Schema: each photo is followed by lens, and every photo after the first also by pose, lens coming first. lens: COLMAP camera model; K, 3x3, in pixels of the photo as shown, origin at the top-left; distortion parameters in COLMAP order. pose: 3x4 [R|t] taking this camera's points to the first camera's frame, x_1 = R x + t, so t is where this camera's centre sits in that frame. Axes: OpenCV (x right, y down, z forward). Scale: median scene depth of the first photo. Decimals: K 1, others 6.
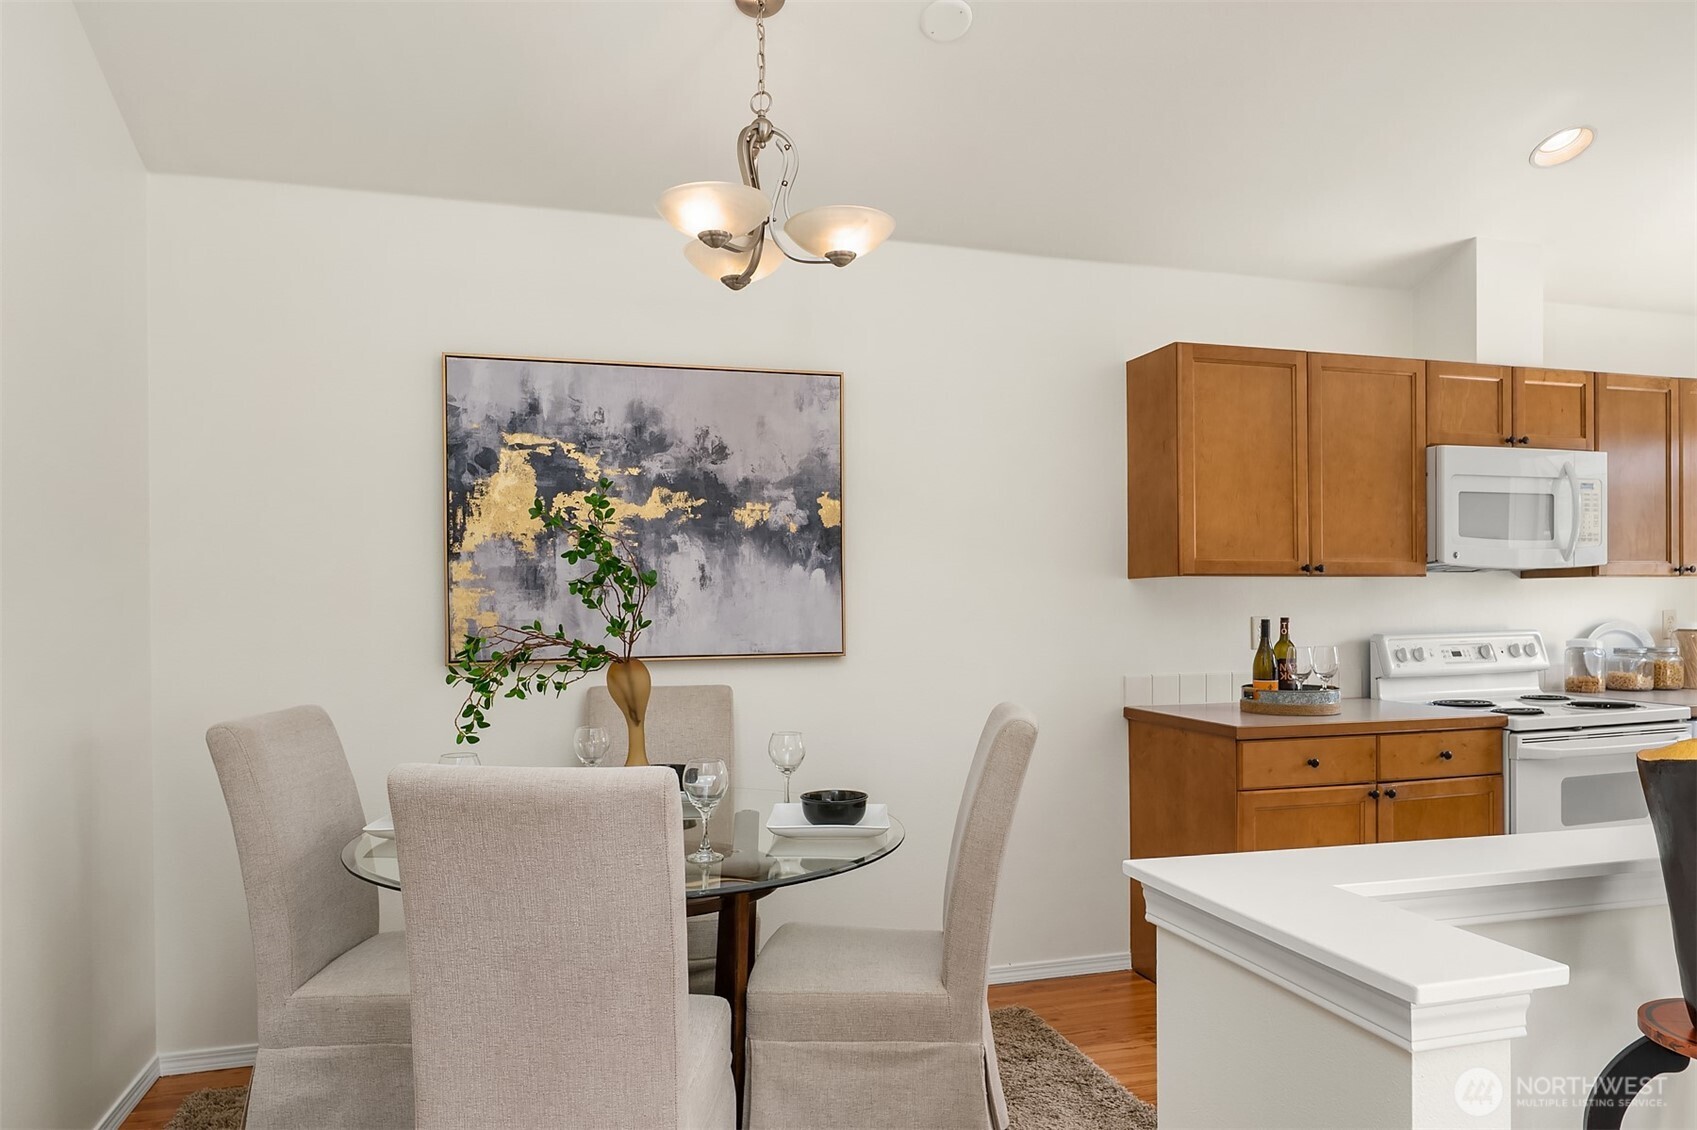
lens RADIAL K [[1108.1, 0, 851.7], [0, 1108.1, 622.7], [0, 0, 1]] dist [-0.003757, -0.002843]
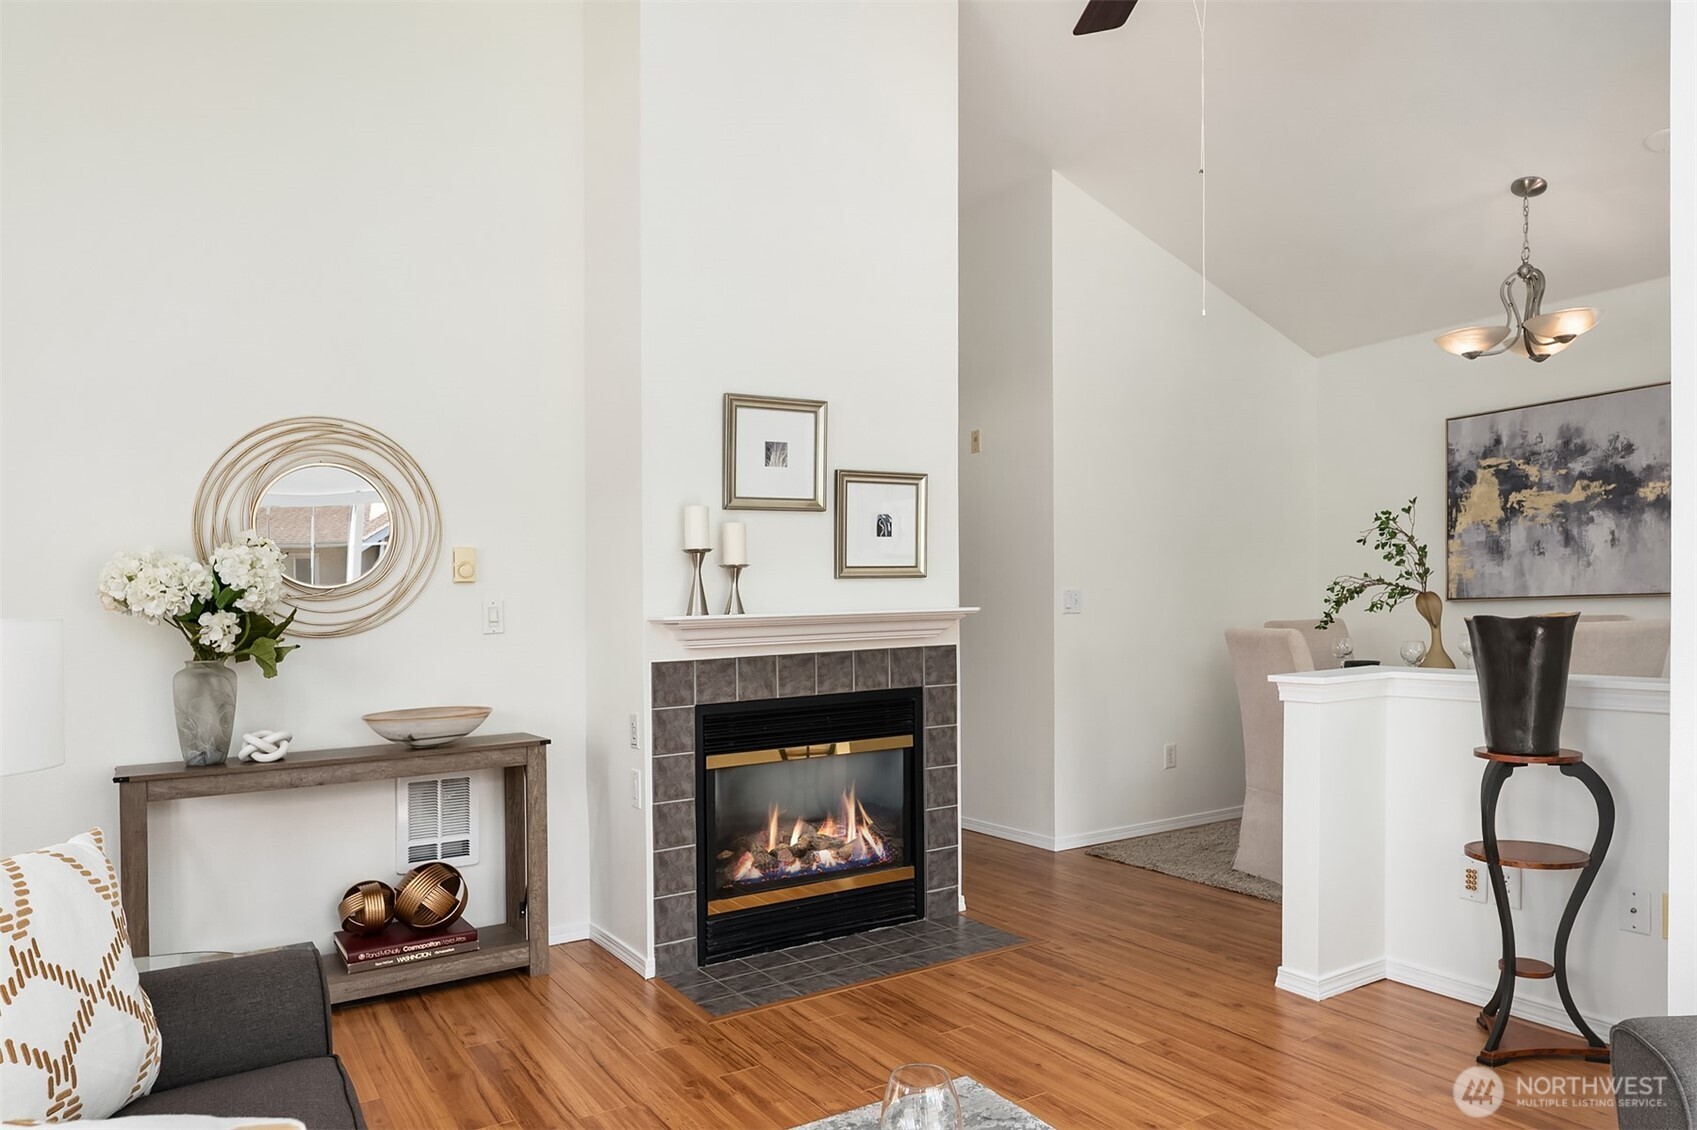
lens RADIAL K [[1108.1, 0, 857.6], [0, 1108.1, 623.2], [0, 0, 1]] dist [-0.003757, -0.002843]
pose [[0.251974, 0.015612, -0.967608, 0.975805], [0.012206, 0.999739, 0.019309, 0.026657], [0.967657, -0.016676, 0.251717, -0.291260]]
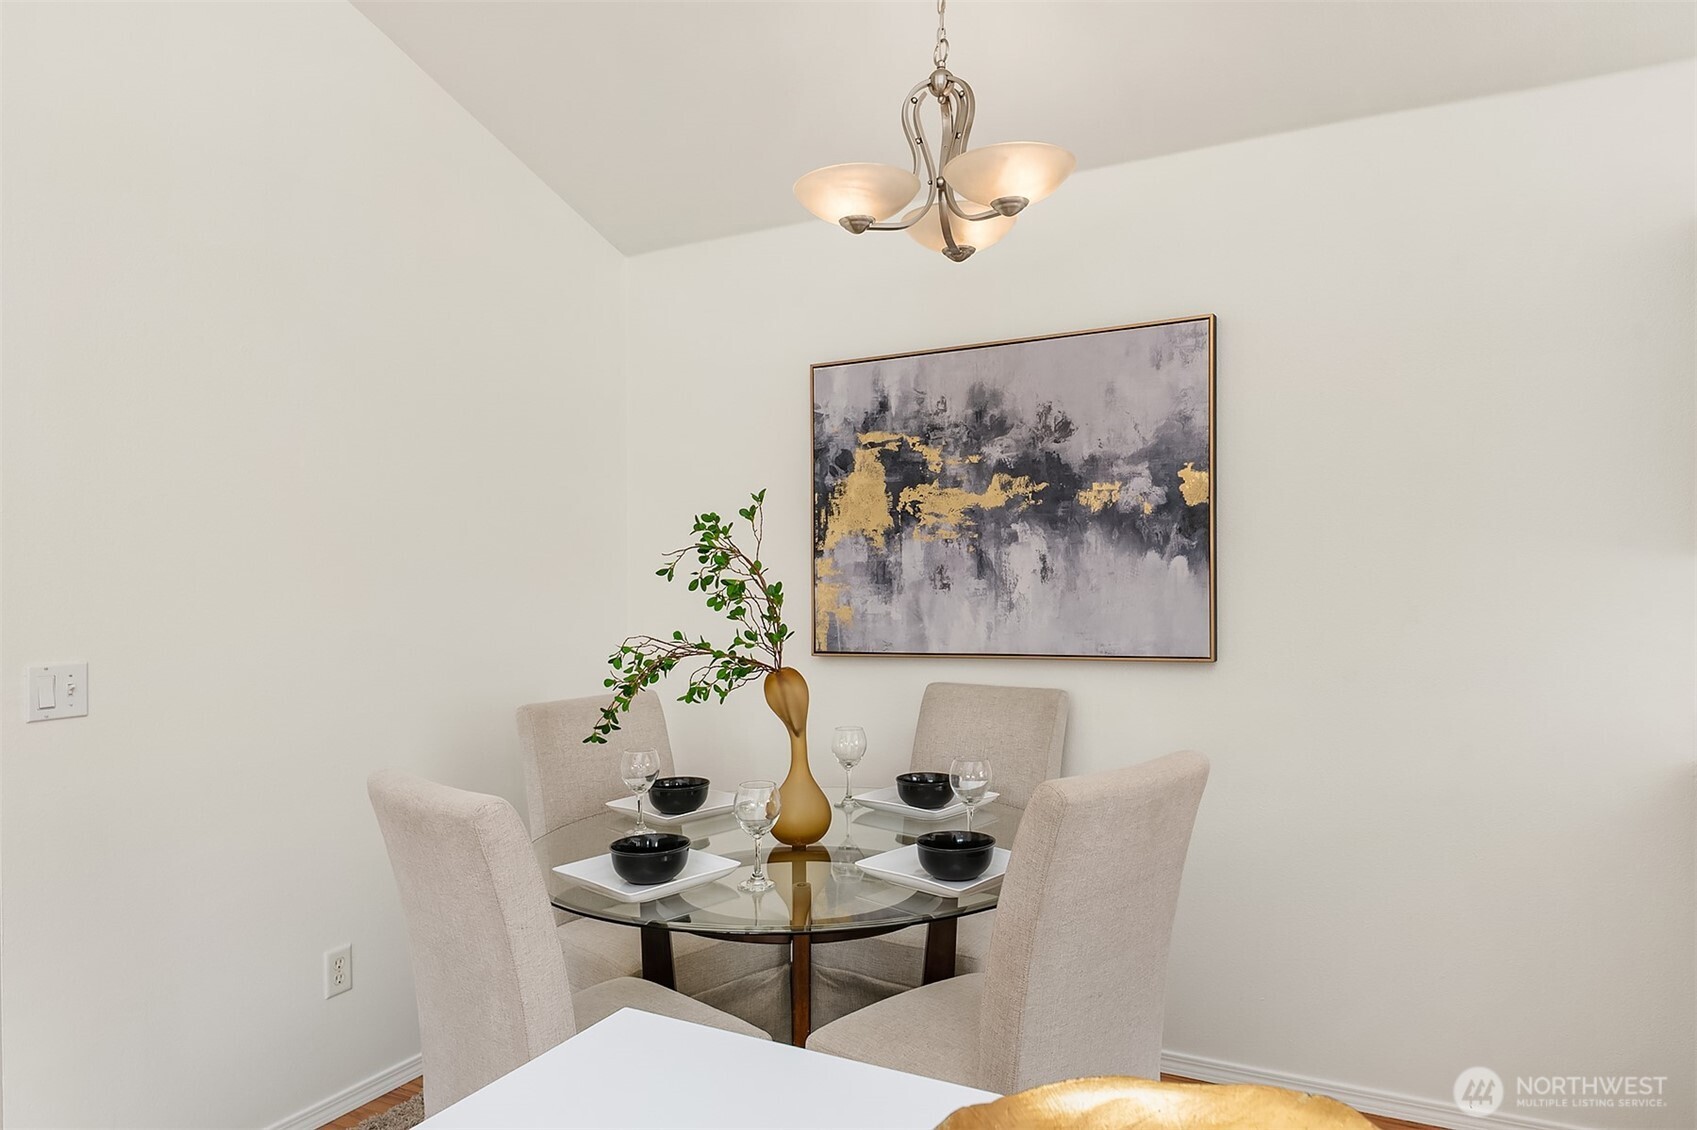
lens RADIAL K [[1108.1, 0, 854.8], [0, 1108.1, 597.2], [0, 0, 1]] dist [-0.003757, -0.002843]
pose [[0.708195, 0.012685, -0.705903, 0.390488], [0.006139, 0.999690, 0.024124, -0.039861], [0.705990, -0.021418, 0.707898, 0.240351]]
